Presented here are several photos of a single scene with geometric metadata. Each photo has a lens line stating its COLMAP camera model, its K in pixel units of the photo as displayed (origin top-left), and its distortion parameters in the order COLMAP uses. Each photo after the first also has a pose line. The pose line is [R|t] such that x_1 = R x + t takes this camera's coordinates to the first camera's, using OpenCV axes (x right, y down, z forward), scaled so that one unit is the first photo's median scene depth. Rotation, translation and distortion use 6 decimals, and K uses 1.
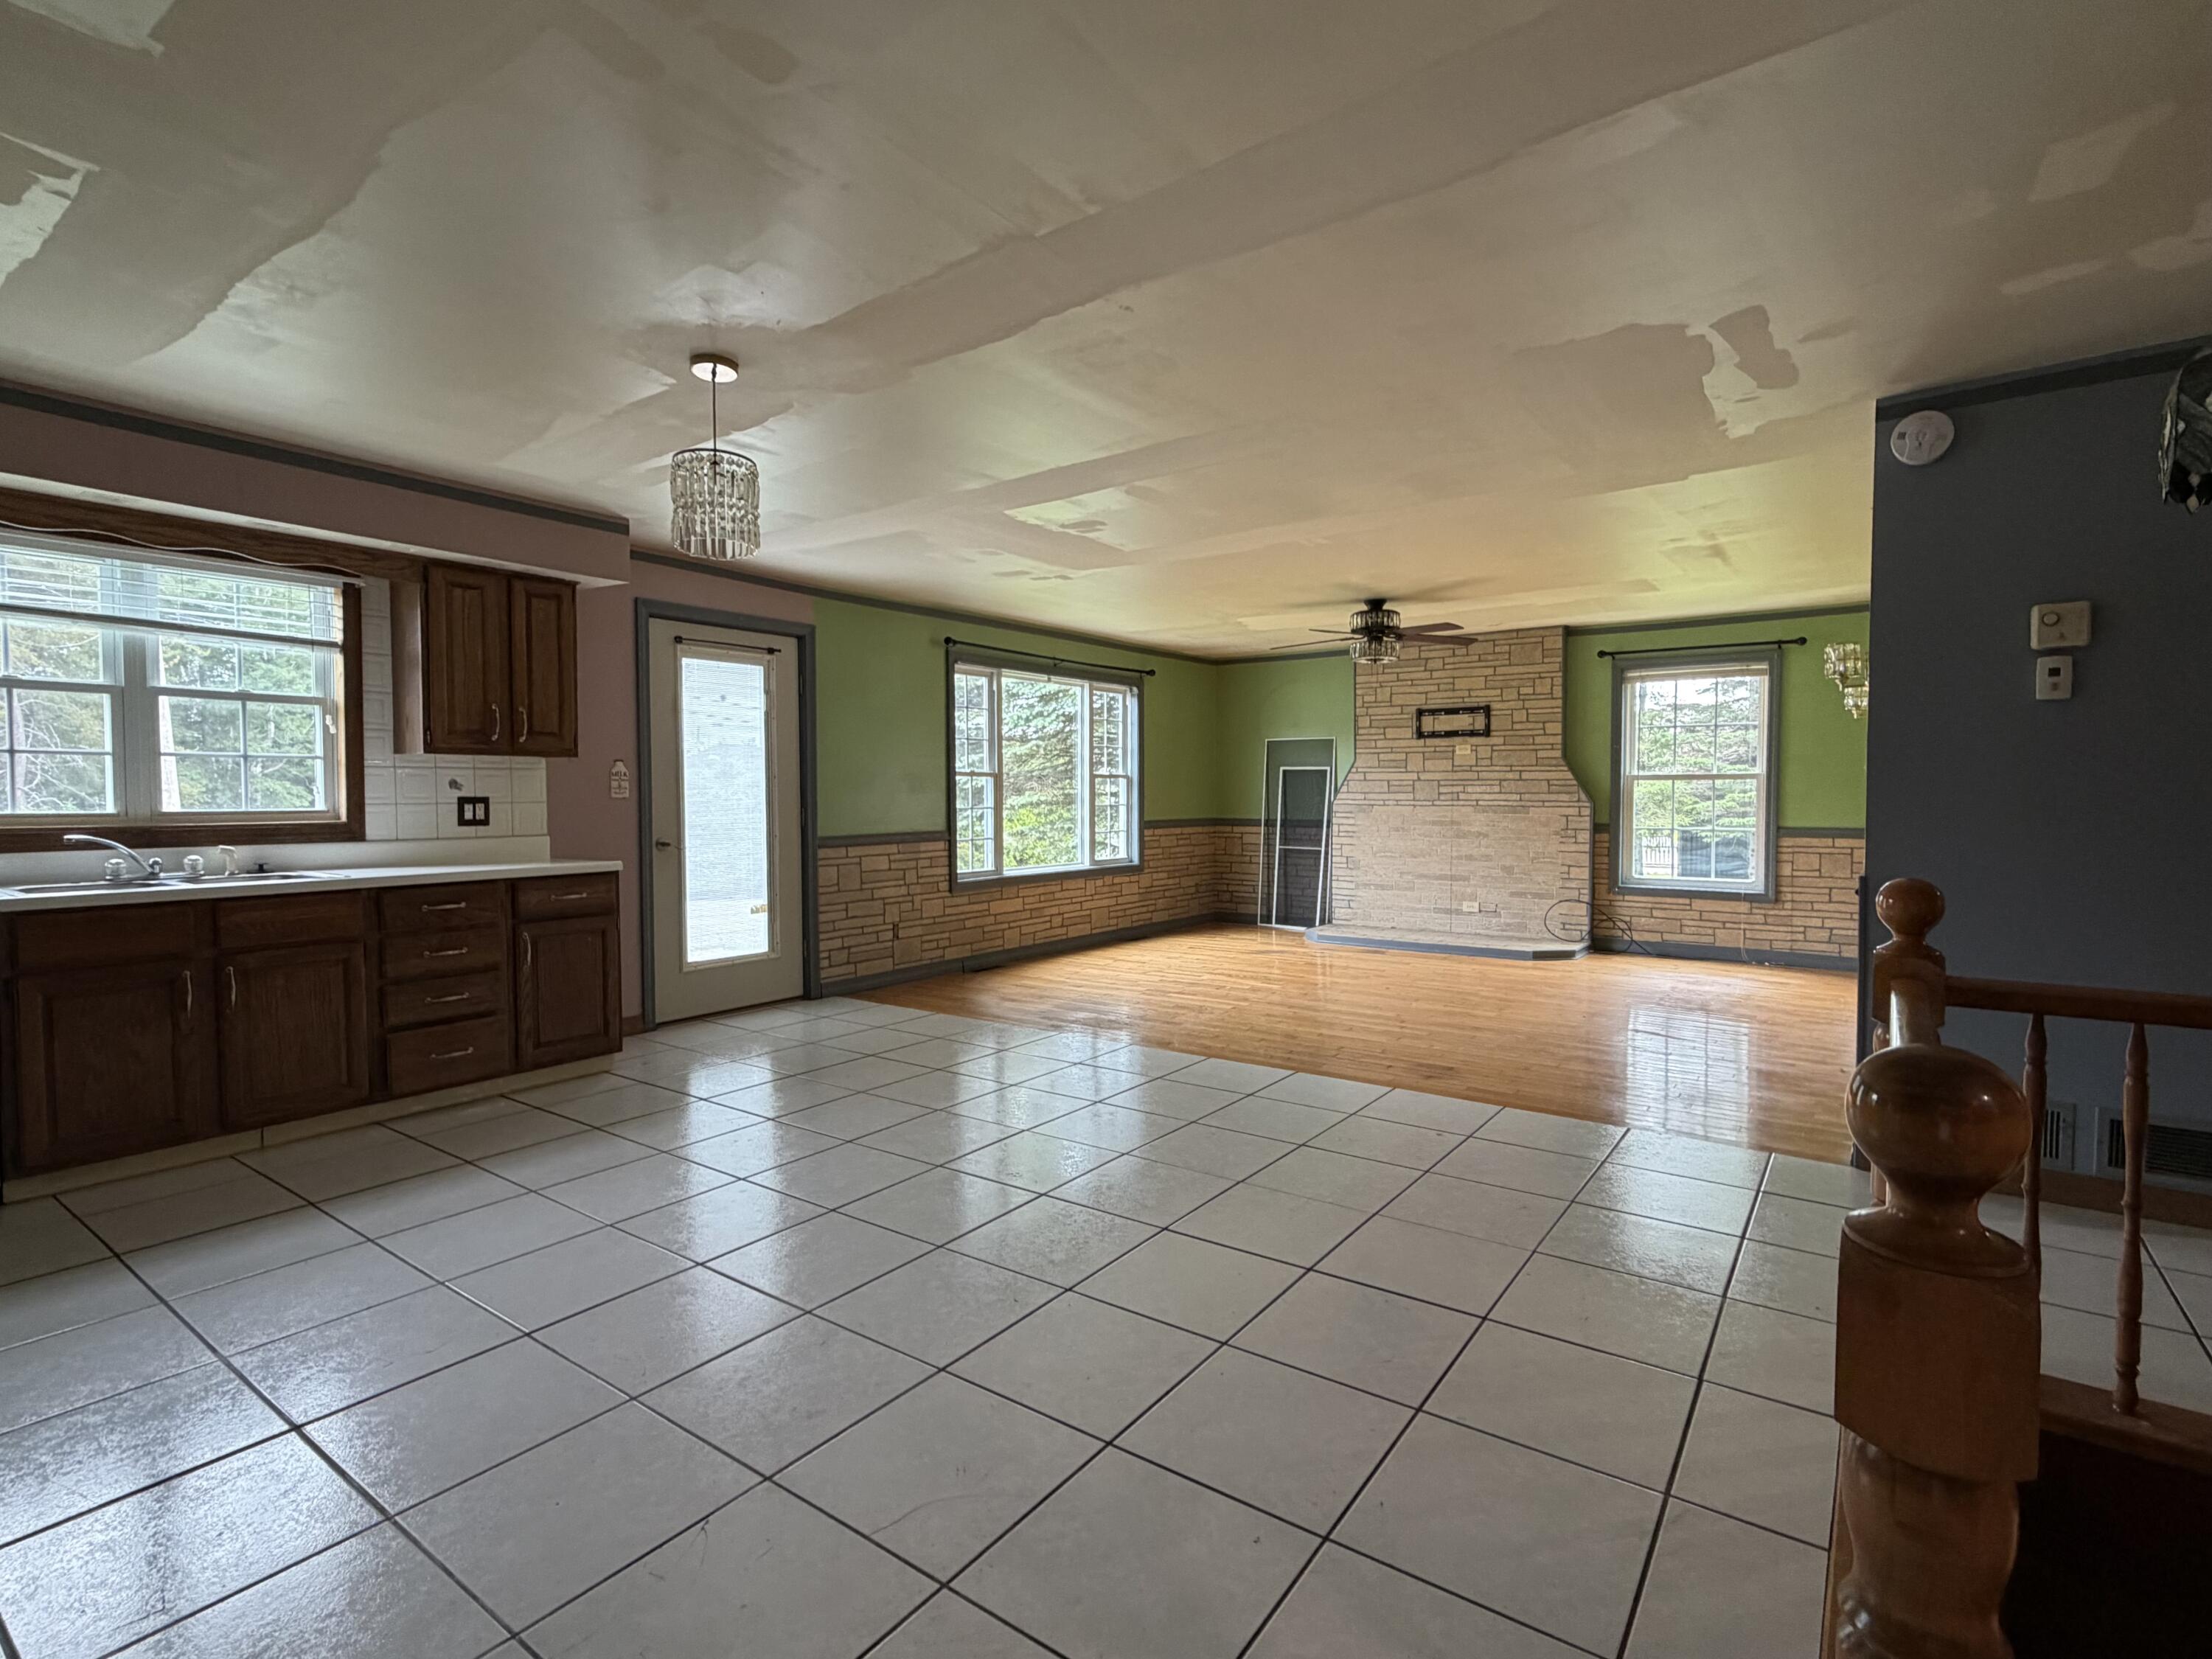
lens RADIAL K [[1039.2, 0, 1124.5], [0, 1039.2, 826.6], [0, 0, 1]] dist [0.001301, -0.000073]
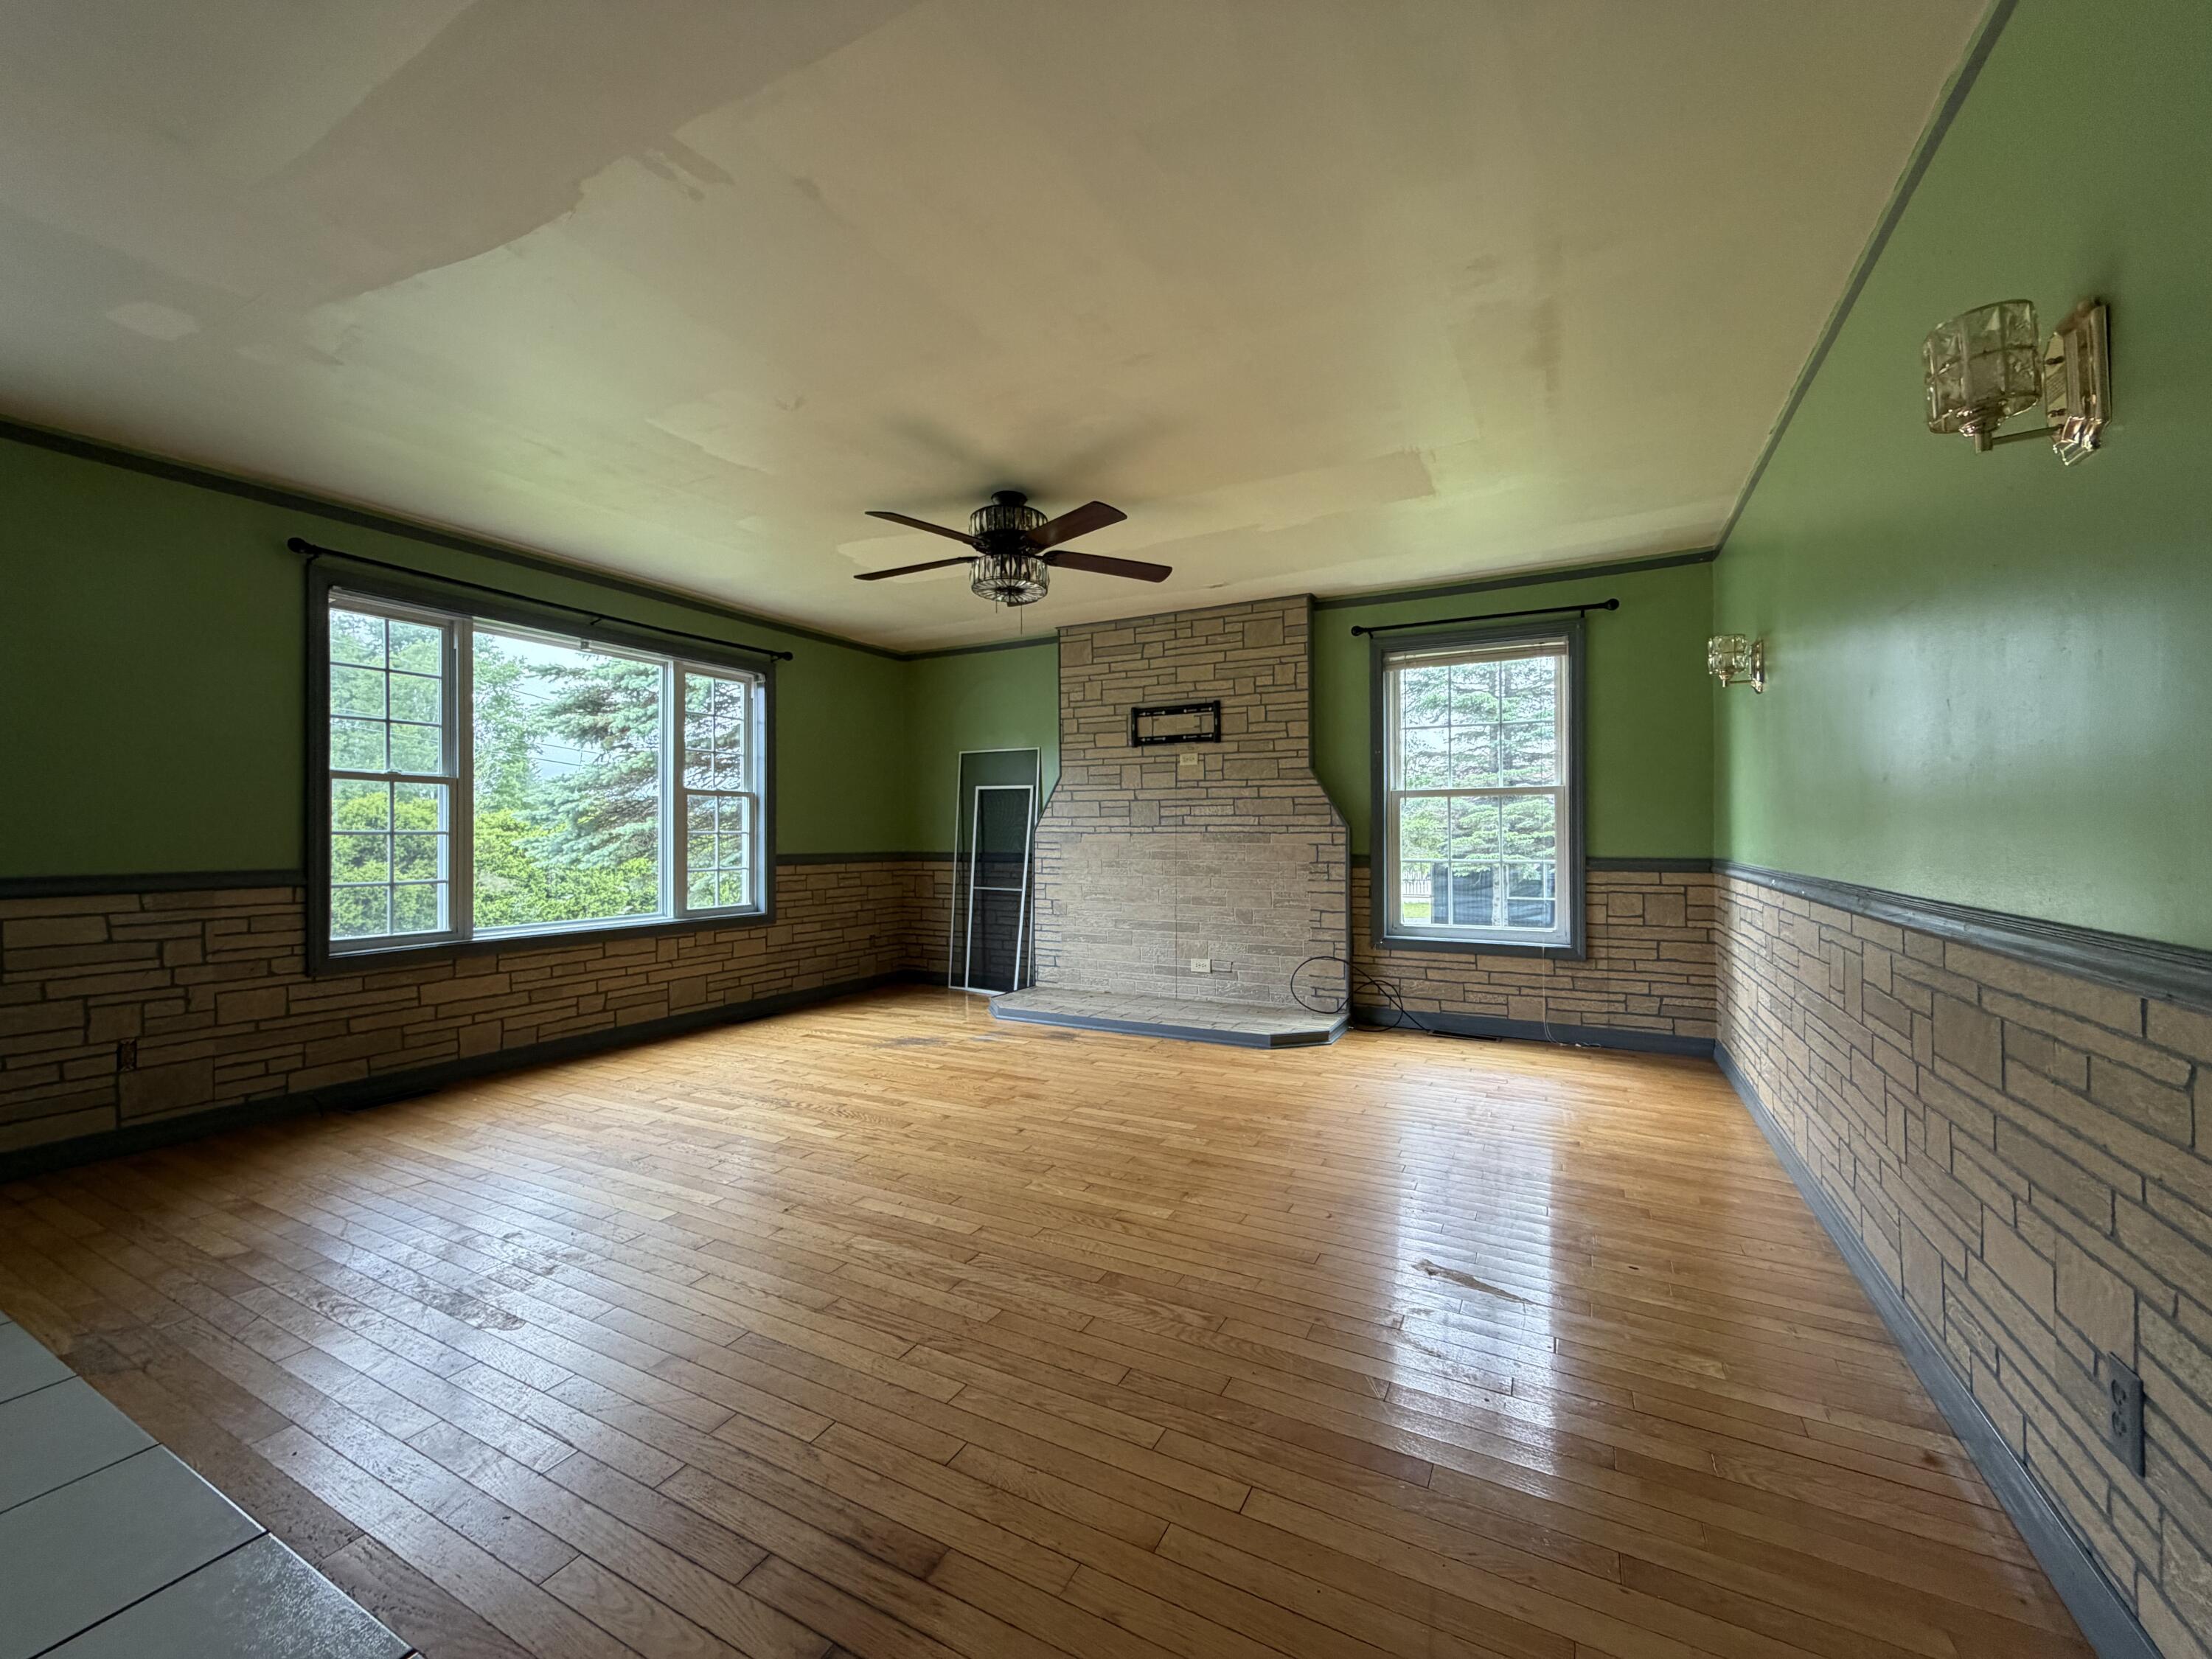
lens RADIAL K [[889.1, 0, 1103.9], [0, 889.1, 823.3], [0, 0, 1]] dist [-0.003683, -0.000113]
pose [[0.989834, 0.001149, 0.142220, 0.185940], [0.005356, 0.998957, -0.045345, 0.002575], [-0.142124, 0.045645, 0.988796, 0.394590]]
